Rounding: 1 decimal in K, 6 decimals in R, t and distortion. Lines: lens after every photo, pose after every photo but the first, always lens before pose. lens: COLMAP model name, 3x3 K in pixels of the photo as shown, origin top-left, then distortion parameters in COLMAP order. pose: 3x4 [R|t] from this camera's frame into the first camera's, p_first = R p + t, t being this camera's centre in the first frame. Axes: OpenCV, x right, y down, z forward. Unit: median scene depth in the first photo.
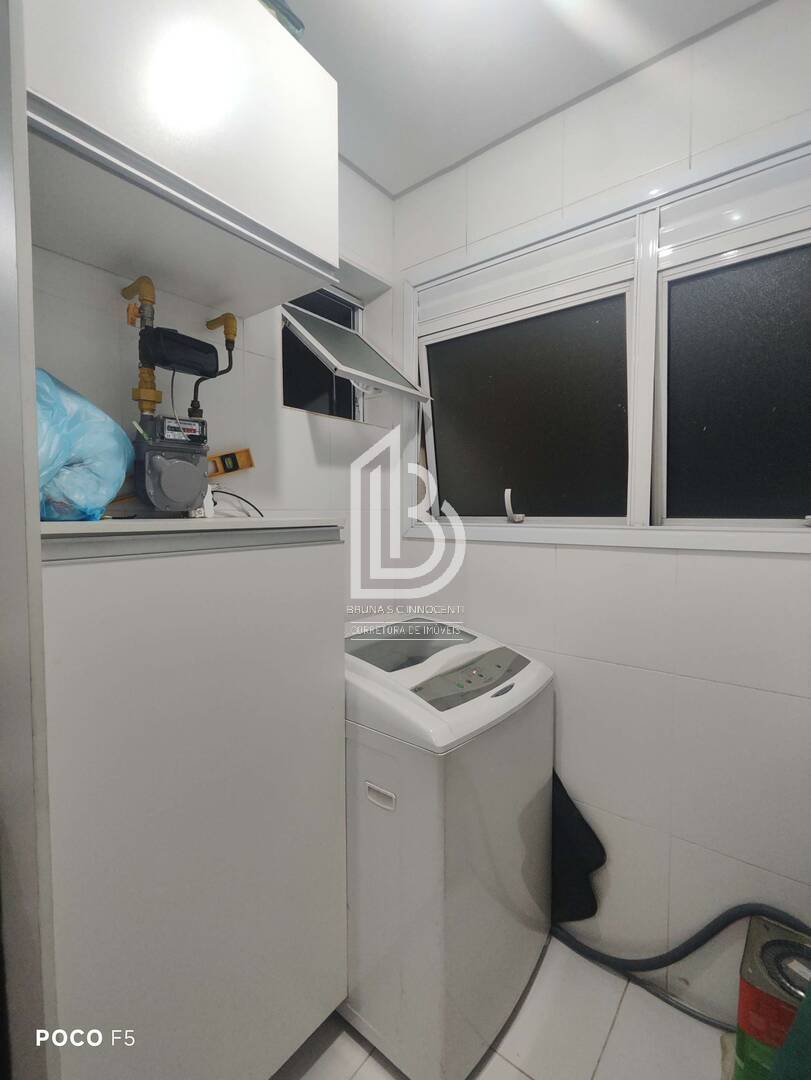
lens RADIAL K [[491.9, 0, 402.3], [0, 491.9, 535.2], [0, 0, 1]] dist [0.001647, -0.001504]
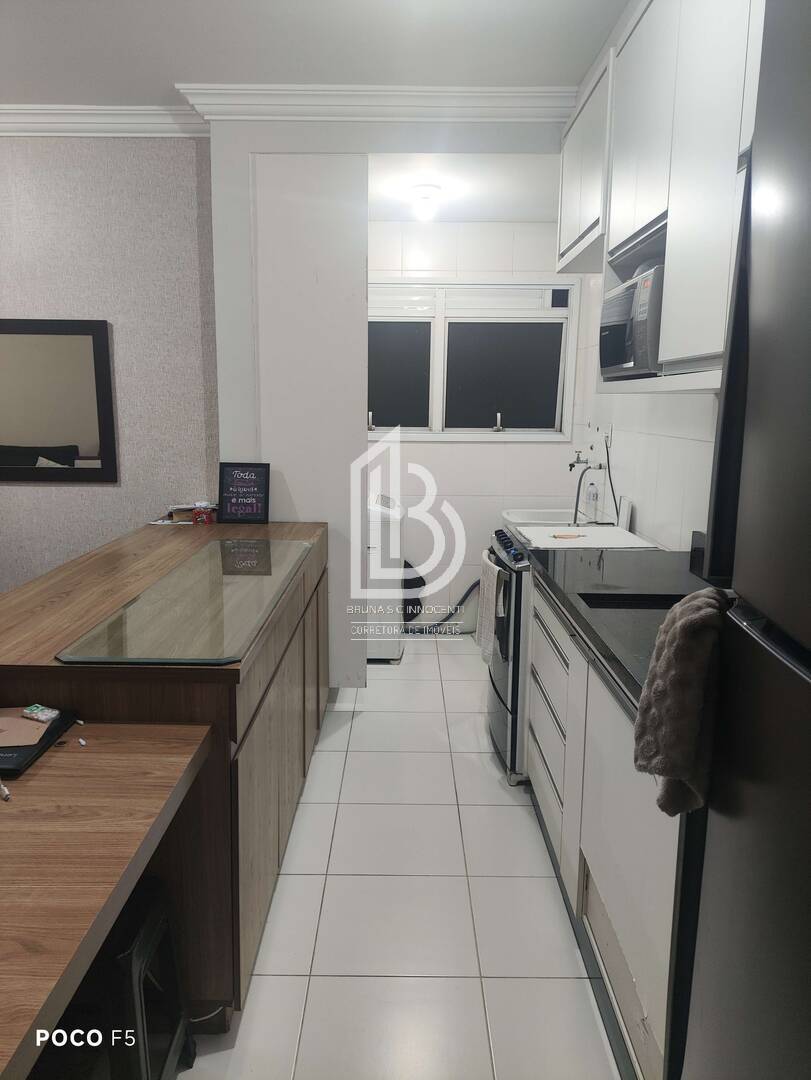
lens RADIAL K [[814.5, 0, 400.2], [0, 814.5, 547.0], [0, 0, 1]] dist [0.053099, -0.061151]
pose [[0.782207, -0.099524, 0.615018, -2.005821], [0.016081, 0.990055, 0.139761, -0.020187], [-0.622811, -0.099432, 0.776028, -1.843901]]
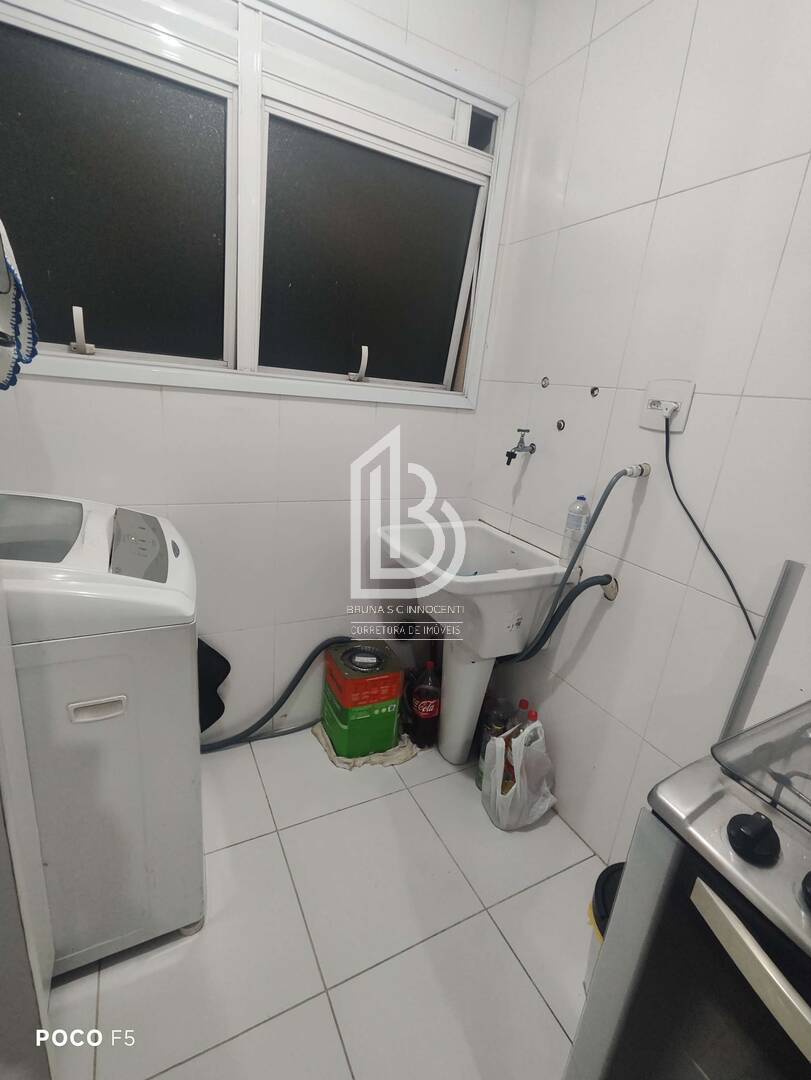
lens RADIAL K [[491.9, 0, 400.7], [0, 491.9, 536.0], [0, 0, 1]] dist [0.001647, -0.001504]
pose [[0.404625, -0.228992, 0.885348, -0.411376], [-0.053067, 0.960630, 0.272716, 0.015256], [-0.912941, -0.157331, 0.376543, 0.249534]]
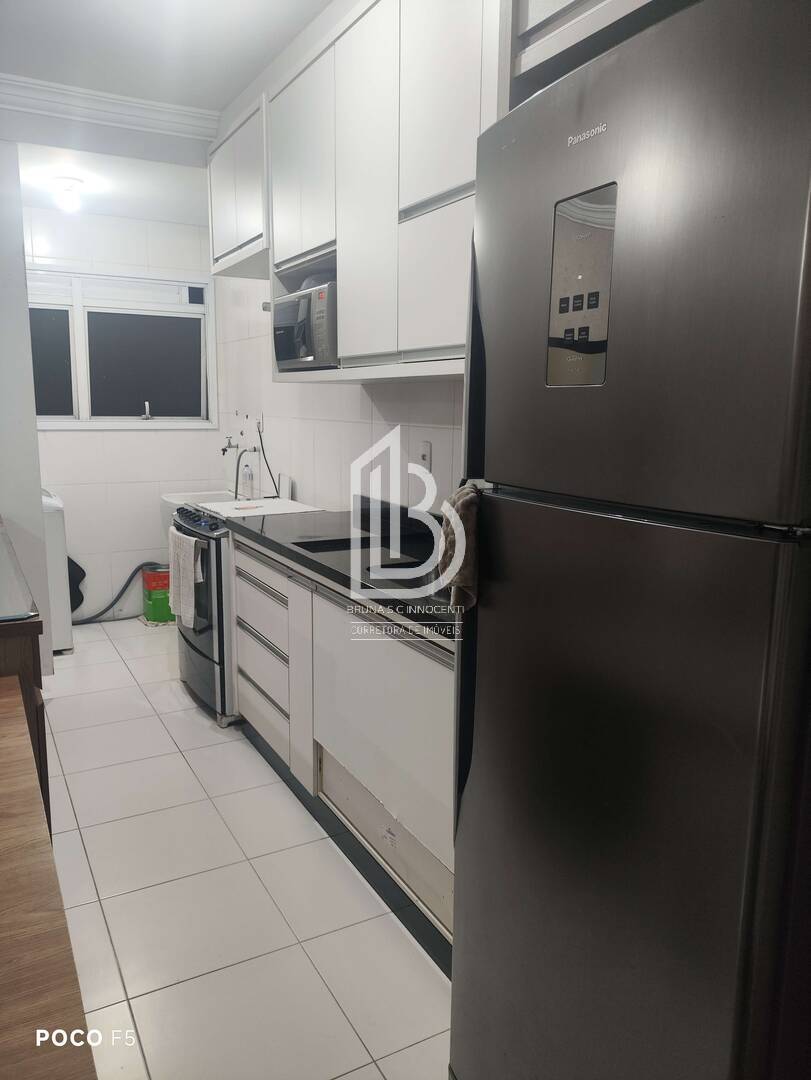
lens RADIAL K [[814.5, 0, 419.9], [0, 814.5, 558.2], [0, 0, 1]] dist [0.053099, -0.061151]
pose [[0.377269, -0.168779, 0.910594, -2.492862], [0.030123, 0.984969, 0.170084, 0.009990], [-0.925614, -0.036737, 0.376683, -1.871104]]
